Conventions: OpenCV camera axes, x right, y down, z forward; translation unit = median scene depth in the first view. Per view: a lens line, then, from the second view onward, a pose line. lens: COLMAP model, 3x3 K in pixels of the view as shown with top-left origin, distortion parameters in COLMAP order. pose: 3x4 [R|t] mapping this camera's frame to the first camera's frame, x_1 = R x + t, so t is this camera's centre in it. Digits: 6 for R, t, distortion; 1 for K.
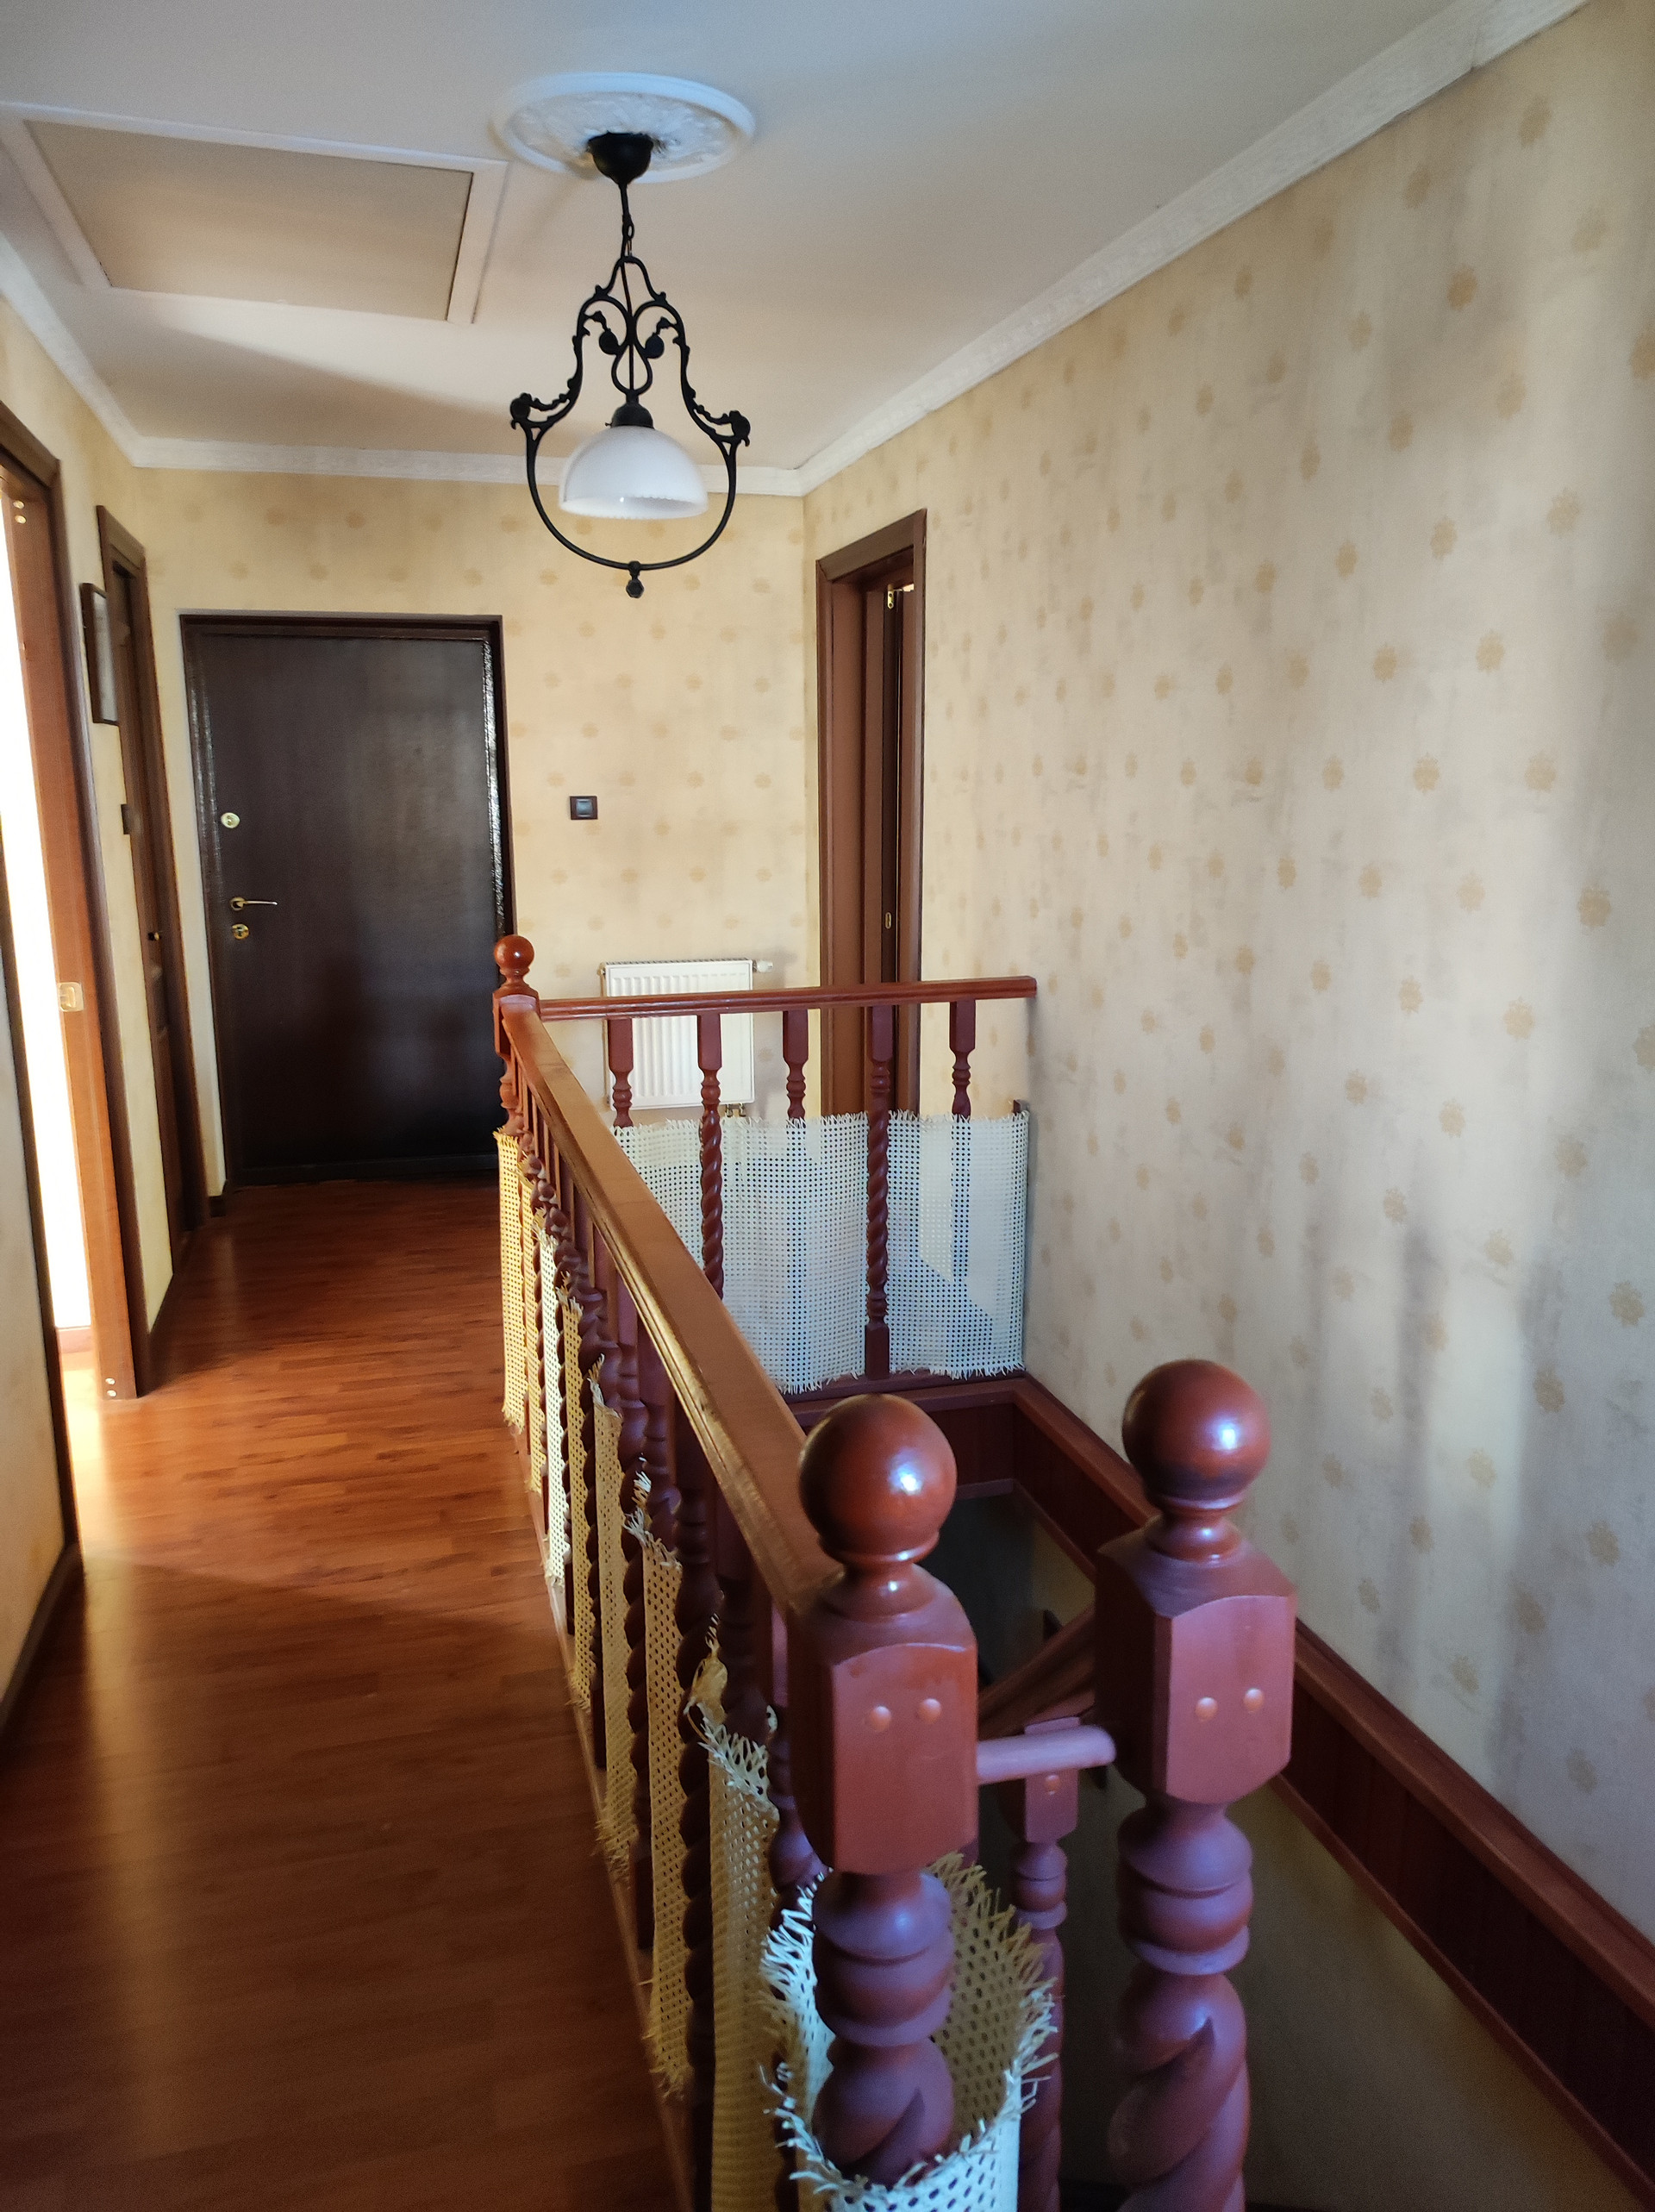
lens RADIAL K [[1614.8, 0, 830.6], [0, 1614.8, 1106.9], [0, 0, 1]] dist [0.028581, 0.000560]
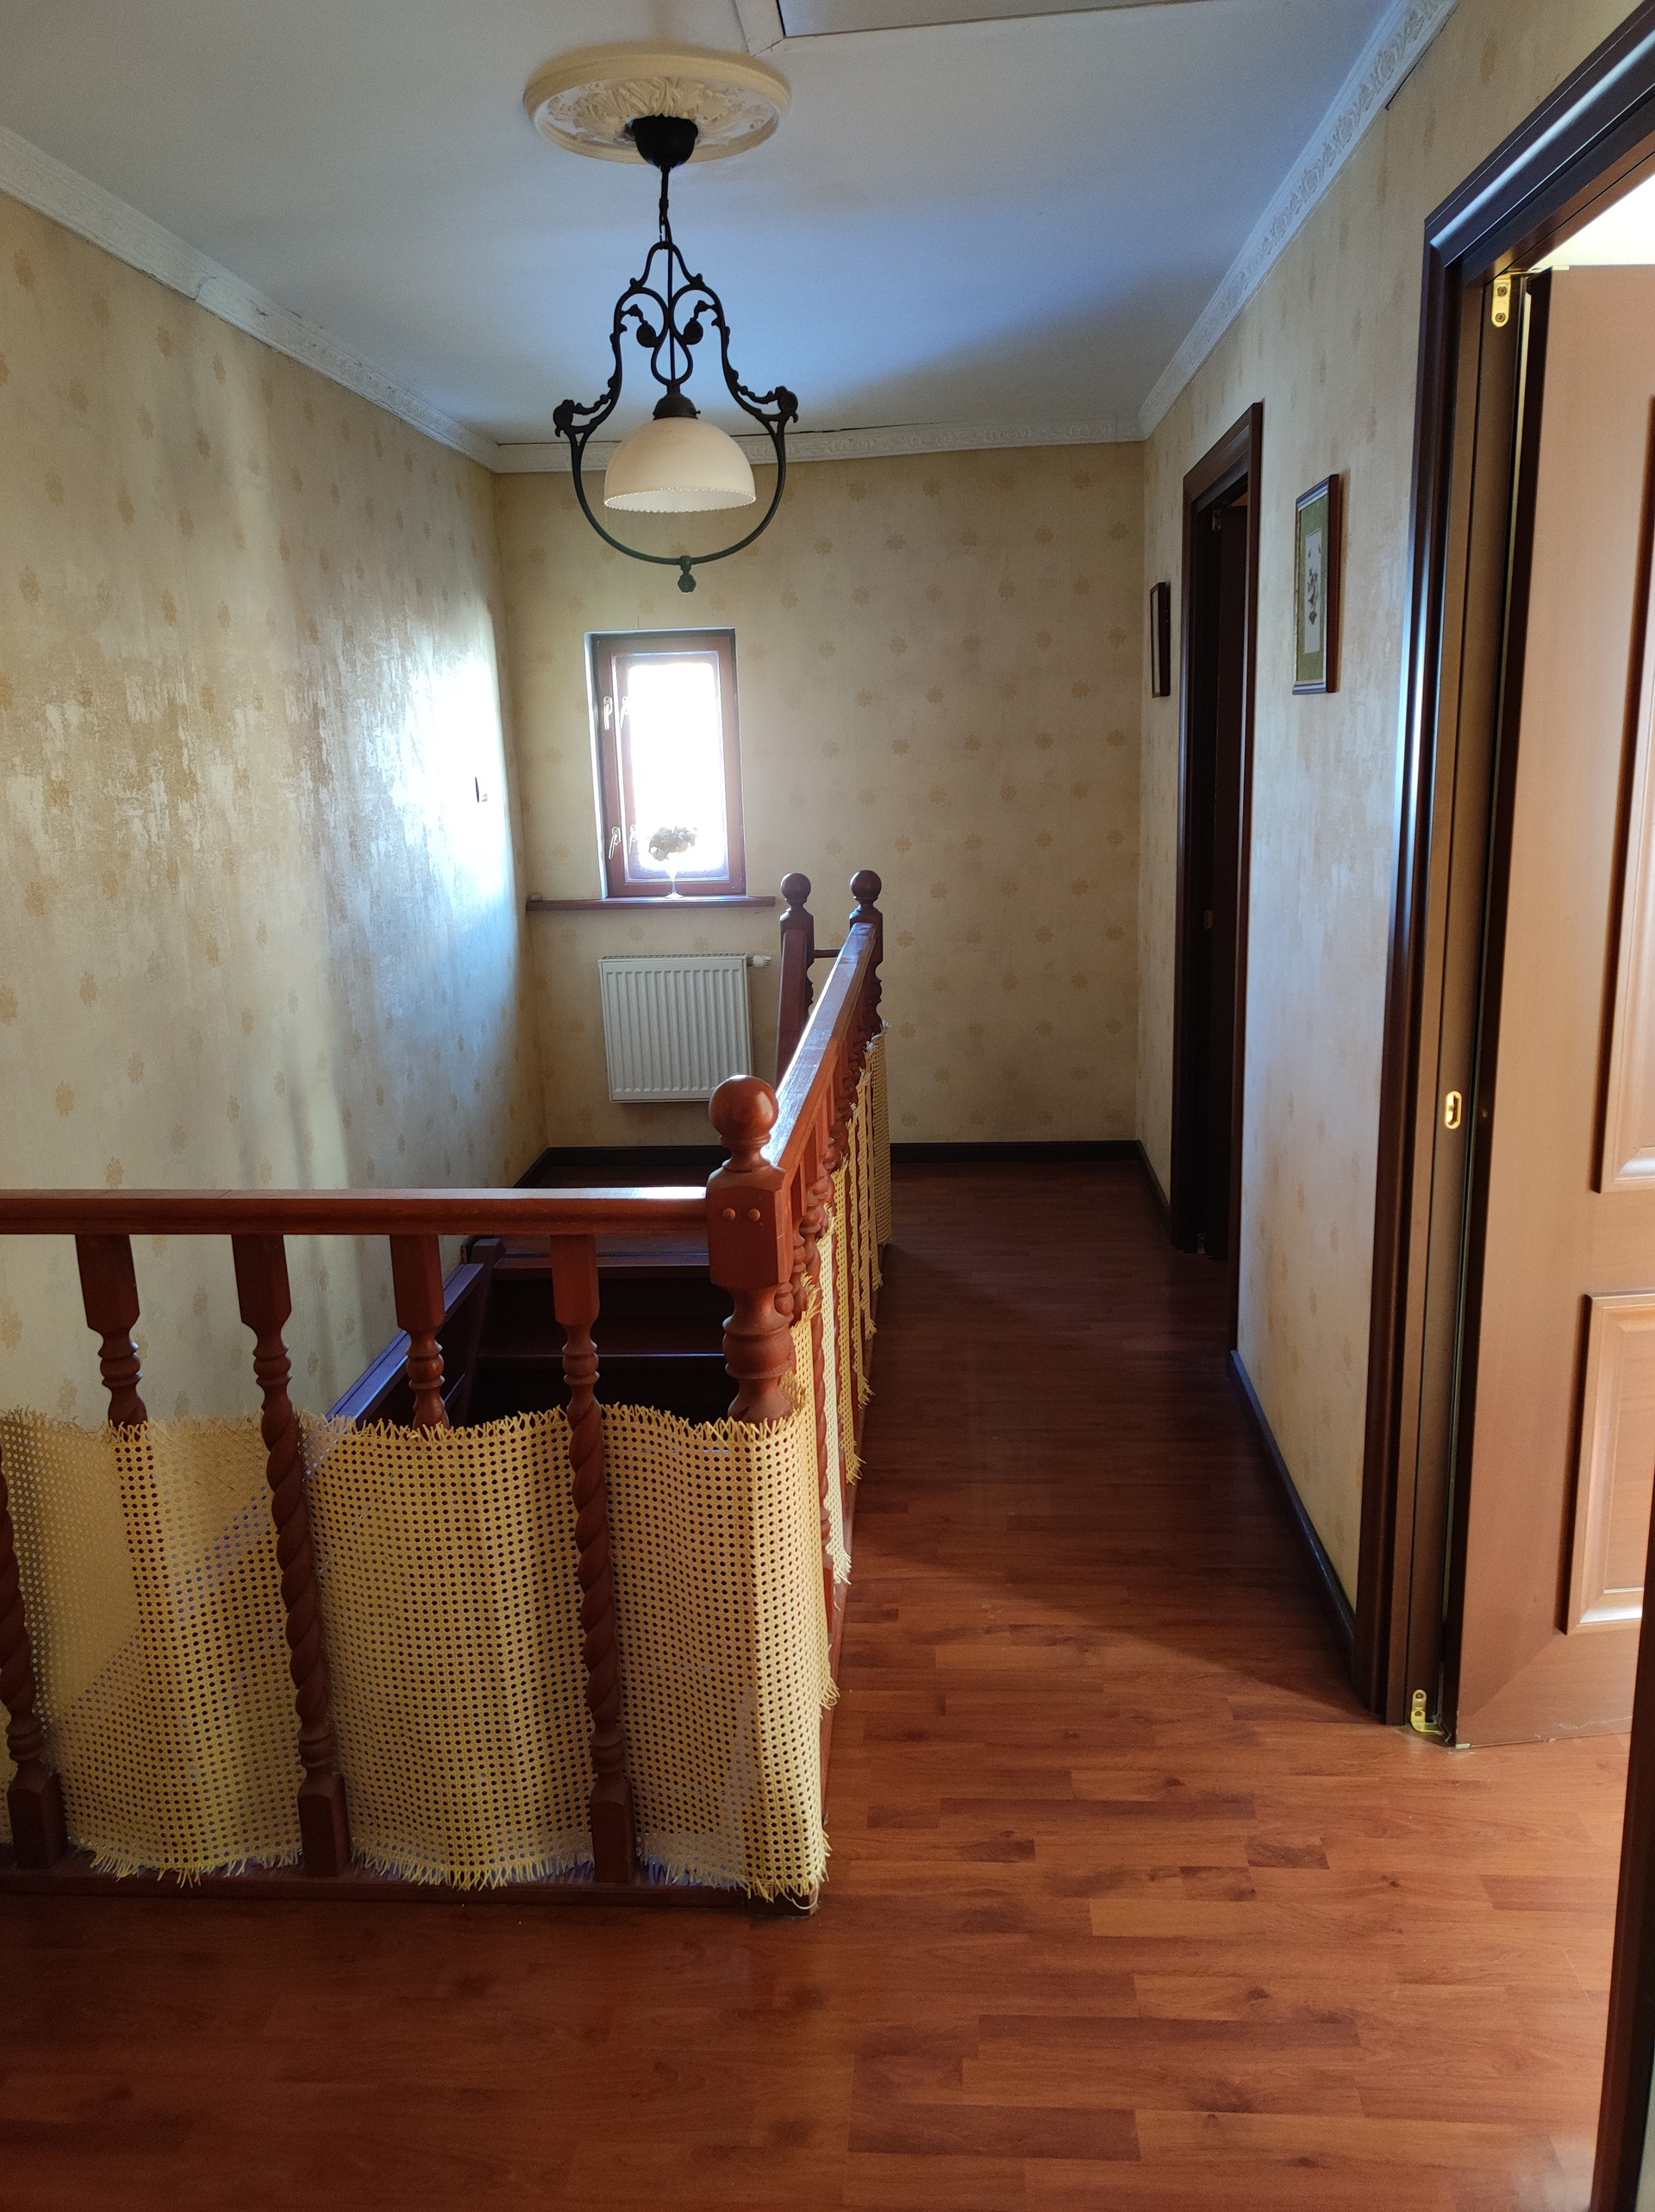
lens RADIAL K [[1614.8, 0, 827.8], [0, 1614.8, 1103.7], [0, 0, 1]] dist [0.028581, 0.000560]
pose [[-0.942327, -0.038014, 0.332529, -0.434061], [0.111352, 0.901323, 0.418590, -0.345769], [-0.315628, 0.431477, -0.845107, 1.544545]]
